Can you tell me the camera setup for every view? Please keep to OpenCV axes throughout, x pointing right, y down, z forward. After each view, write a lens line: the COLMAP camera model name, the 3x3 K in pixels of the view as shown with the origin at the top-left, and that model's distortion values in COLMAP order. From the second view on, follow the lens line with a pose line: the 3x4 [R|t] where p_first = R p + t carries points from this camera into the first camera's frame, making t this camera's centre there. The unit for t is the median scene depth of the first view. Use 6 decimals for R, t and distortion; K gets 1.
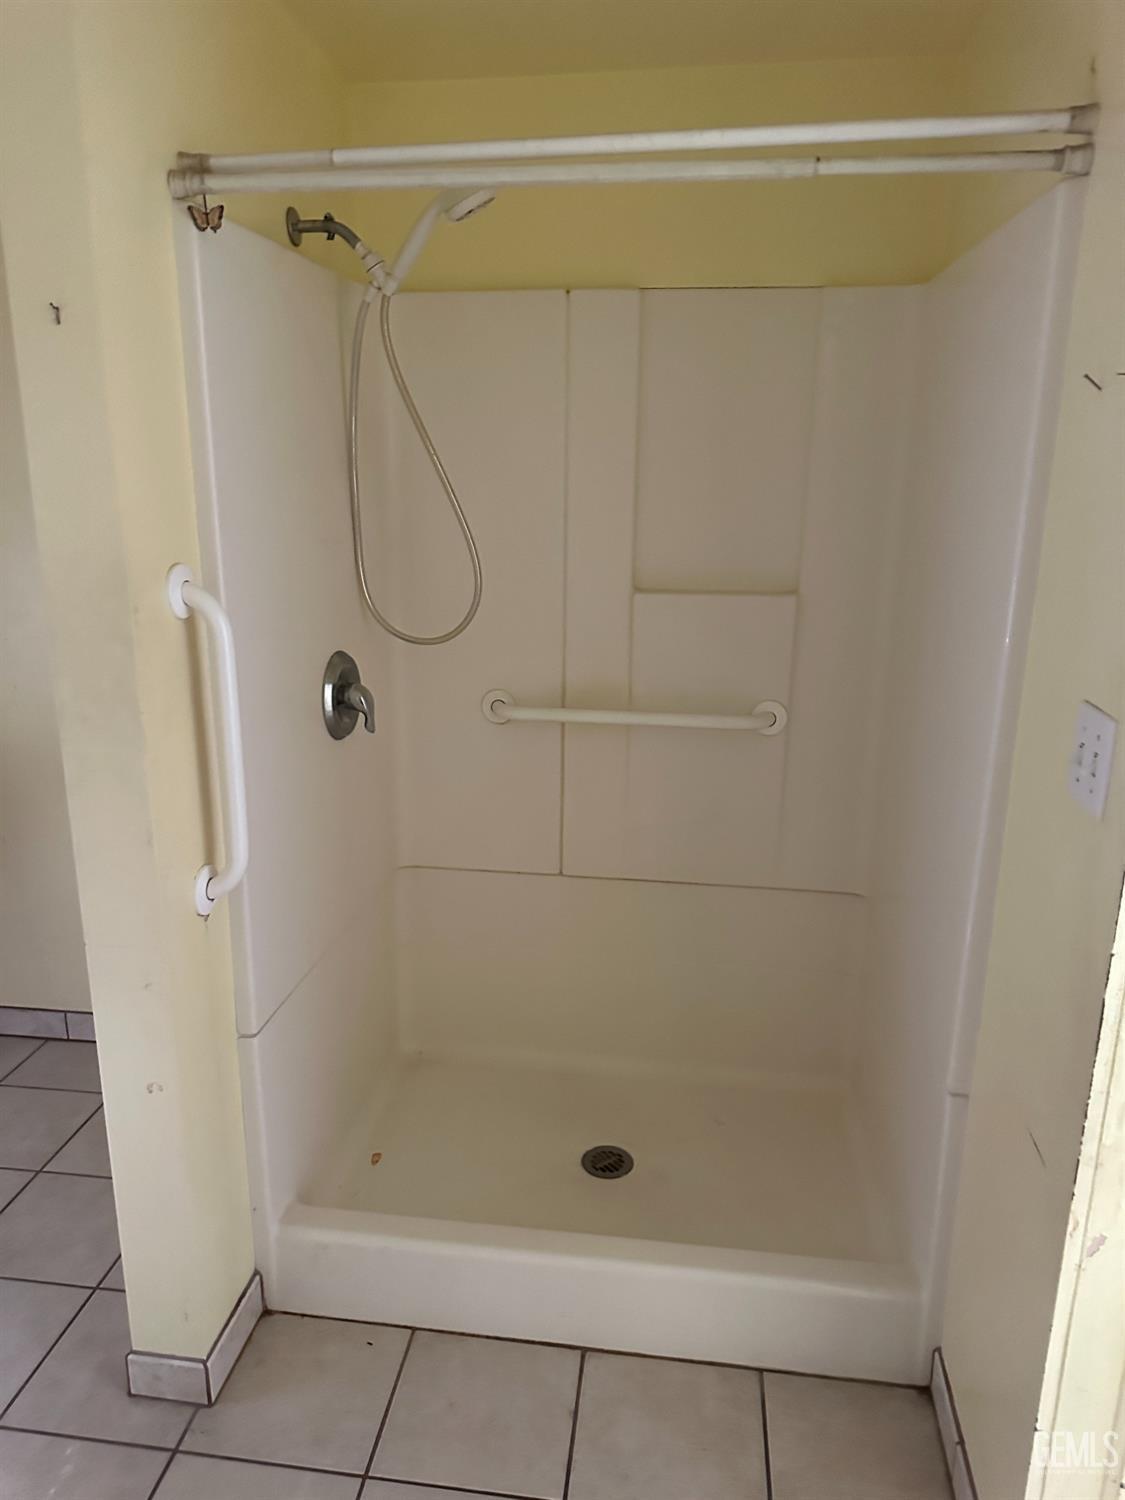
lens RADIAL K [[1060.6, 0, 552.3], [0, 1060.6, 743.3], [0, 0, 1]] dist [0.058796, -0.061298]
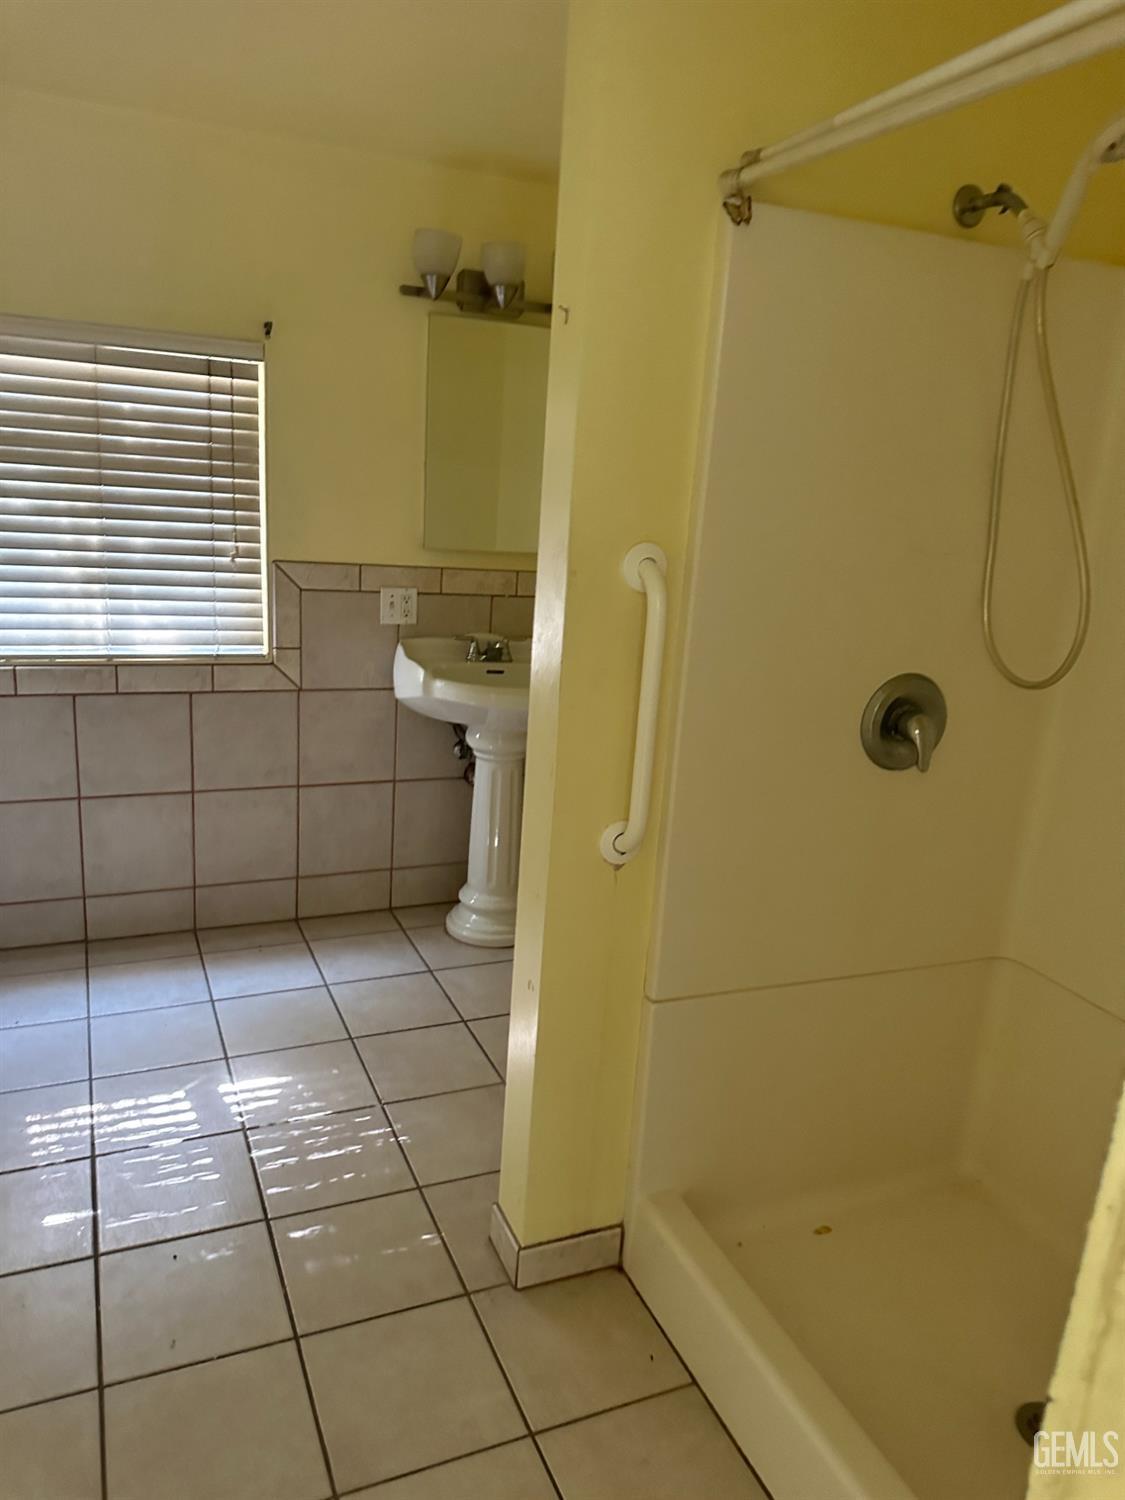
lens RADIAL K [[1060.6, 0, 560.2], [0, 1060.6, 751.2], [0, 0, 1]] dist [0.058796, -0.061298]
pose [[0.515404, 0.233448, -0.824537, 0.465444], [-0.270983, 0.957205, 0.101623, -0.040372], [0.812974, 0.171059, 0.556607, 0.307318]]
